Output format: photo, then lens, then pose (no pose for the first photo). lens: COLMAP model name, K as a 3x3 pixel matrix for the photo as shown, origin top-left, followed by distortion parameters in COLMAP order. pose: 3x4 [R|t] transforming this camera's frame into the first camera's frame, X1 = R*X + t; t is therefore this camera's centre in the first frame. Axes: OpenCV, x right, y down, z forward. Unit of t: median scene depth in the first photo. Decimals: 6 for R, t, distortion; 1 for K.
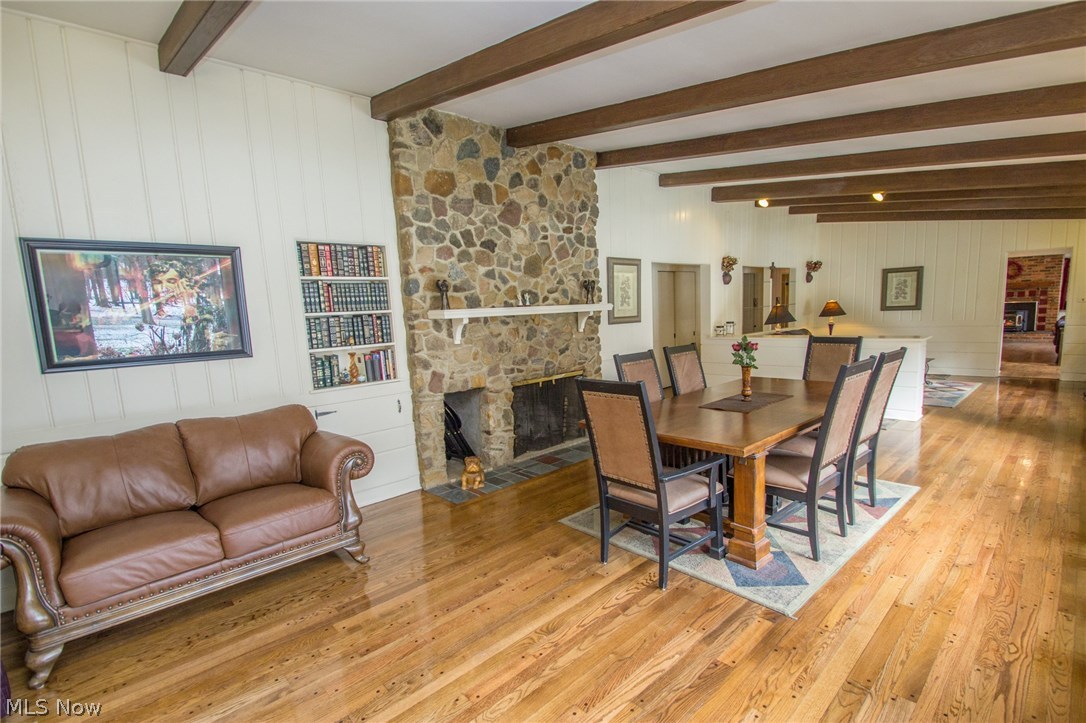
lens RADIAL K [[490.8, 0, 543.0], [0, 490.8, 361.5], [0, 0, 1]] dist [-0.000693, -0.000081]
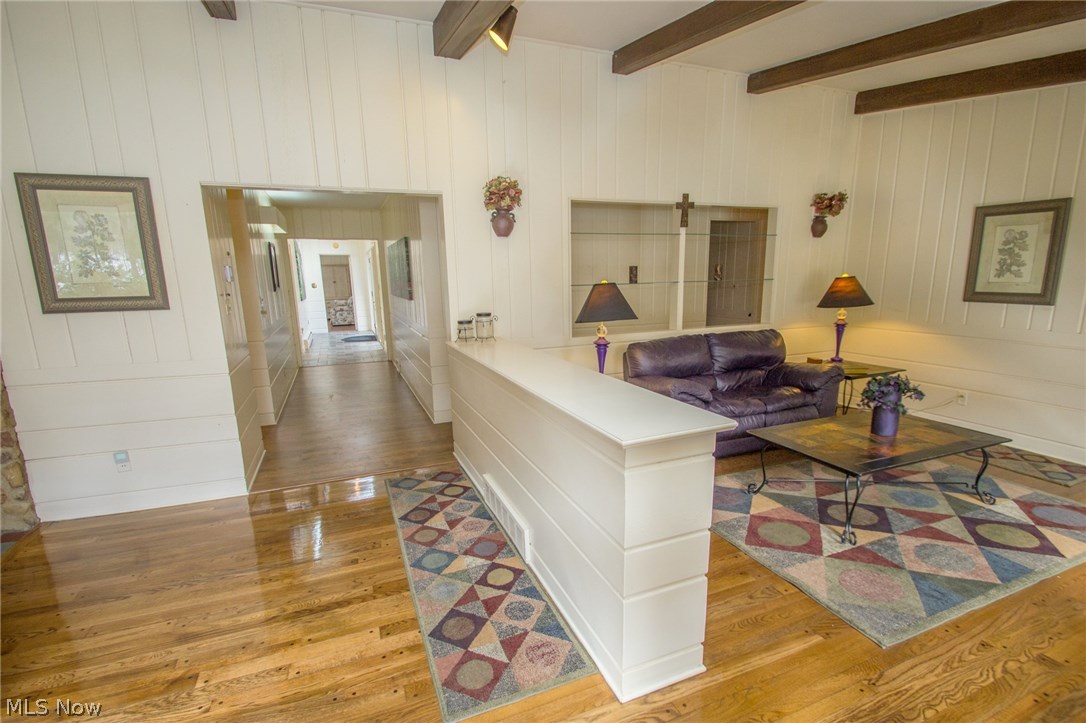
lens RADIAL K [[503.9, 0, 543.0], [0, 503.9, 361.5], [0, 0, 1]] dist [-0.002901, -0.000241]
pose [[0.940707, 0.092627, -0.326329, 0.457705], [-0.064925, 0.993376, 0.094805, -0.063430], [0.332950, -0.067997, 0.940490, 0.406774]]
